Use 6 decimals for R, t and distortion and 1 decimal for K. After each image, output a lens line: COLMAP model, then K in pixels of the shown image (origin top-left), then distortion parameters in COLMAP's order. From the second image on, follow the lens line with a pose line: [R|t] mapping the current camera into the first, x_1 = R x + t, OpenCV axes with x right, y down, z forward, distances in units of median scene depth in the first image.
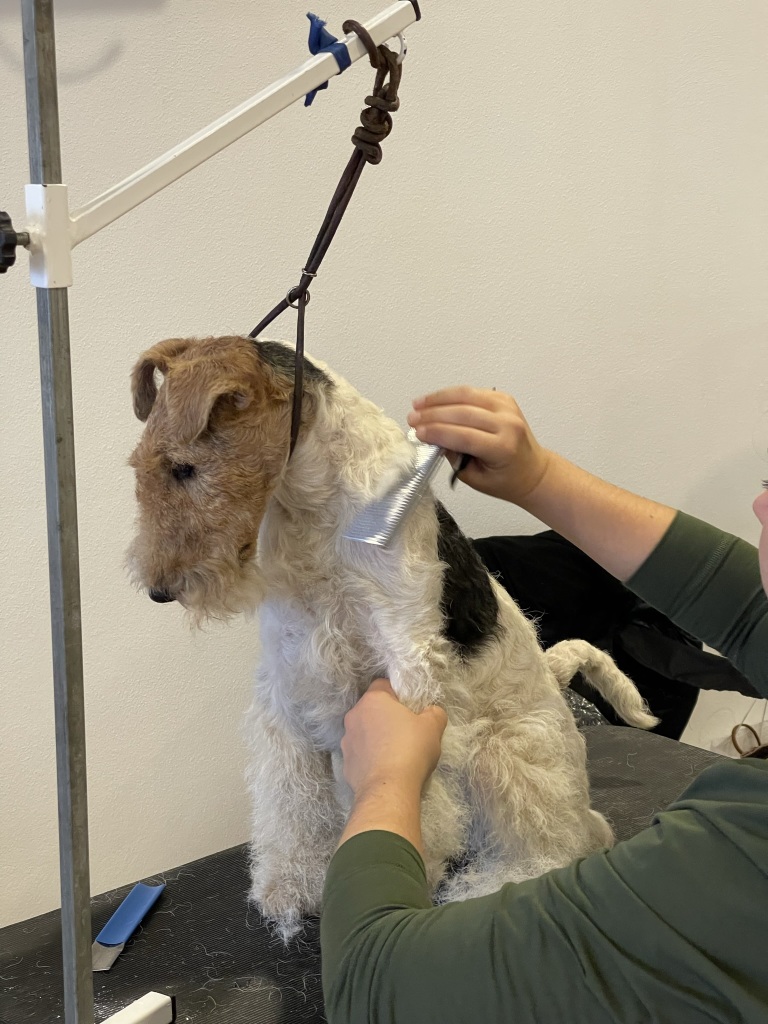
lens RADIAL K [[1890.7, 0, 384.0], [0, 1890.7, 512.0], [0, 0, 1]] dist [0.183514, -0.266676]
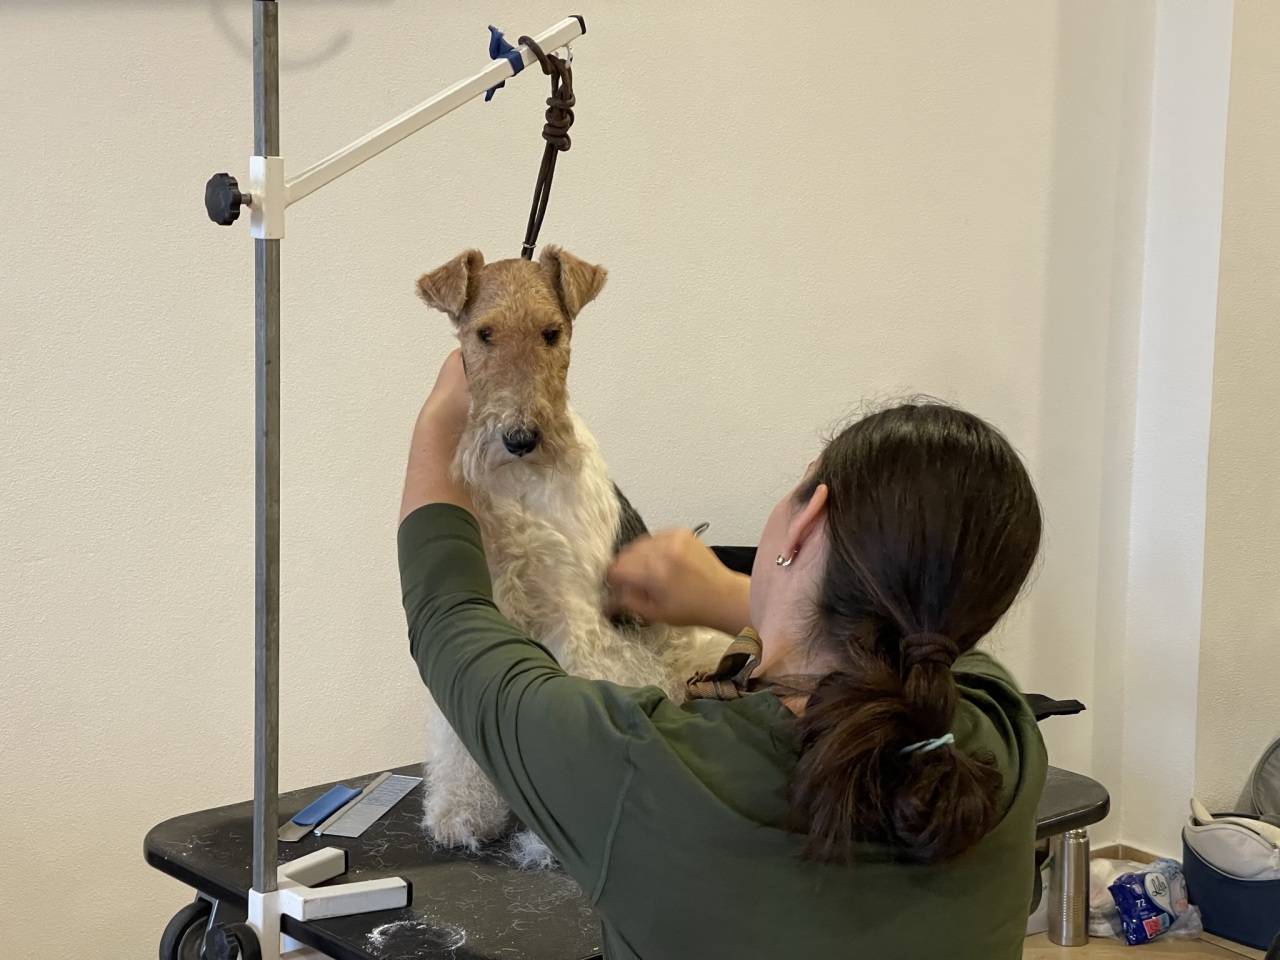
lens RADIAL K [[2363.3, 0, 639.2], [0, 2363.3, 417.9], [0, 0, 1]] dist [0.183514, -0.266676]
pose [[0.999545, 0.027090, -0.013266, 0.087398], [-0.028126, 0.995955, -0.085343, 0.119101], [0.010900, 0.085677, 0.996263, -0.507211]]
